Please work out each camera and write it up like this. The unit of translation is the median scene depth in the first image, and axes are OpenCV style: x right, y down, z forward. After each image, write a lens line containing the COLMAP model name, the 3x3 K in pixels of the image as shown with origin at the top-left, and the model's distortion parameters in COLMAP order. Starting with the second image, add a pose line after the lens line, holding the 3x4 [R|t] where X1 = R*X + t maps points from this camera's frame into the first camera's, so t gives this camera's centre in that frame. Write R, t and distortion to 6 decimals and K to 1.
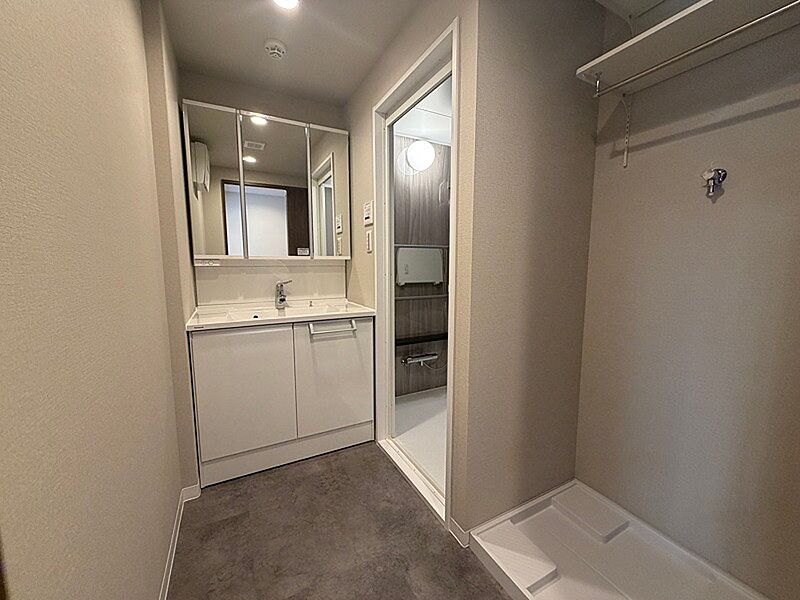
lens RADIAL K [[319.8, 0, 395.7], [0, 319.8, 300.0], [0, 0, 1]] dist [0.000125, 0.000011]
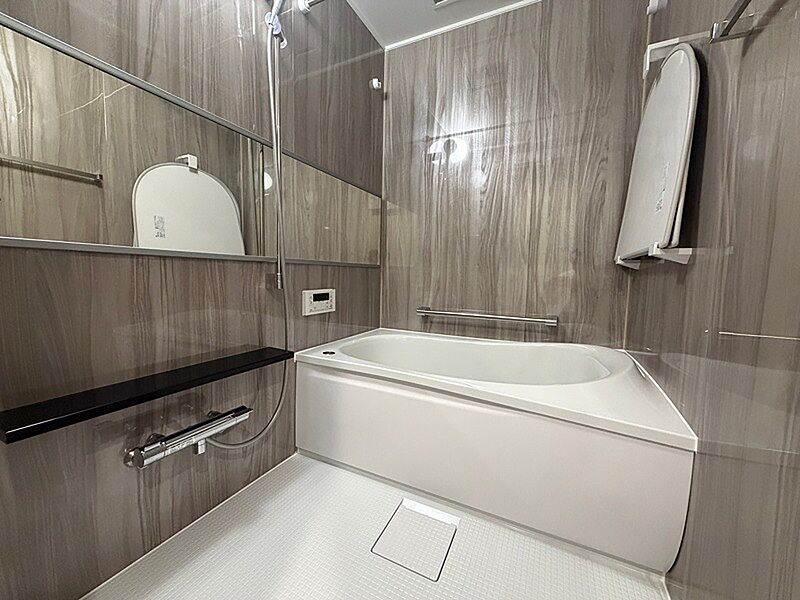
lens RADIAL K [[319.8, 0, 395.7], [0, 319.8, 300.0], [0, 0, 1]] dist [0.000125, 0.000011]
pose [[0.805115, -0.021735, 0.592720, 0.050469], [0.042629, 0.998864, -0.021277, 0.060233], [-0.591585, 0.042397, 0.805127, 0.600679]]
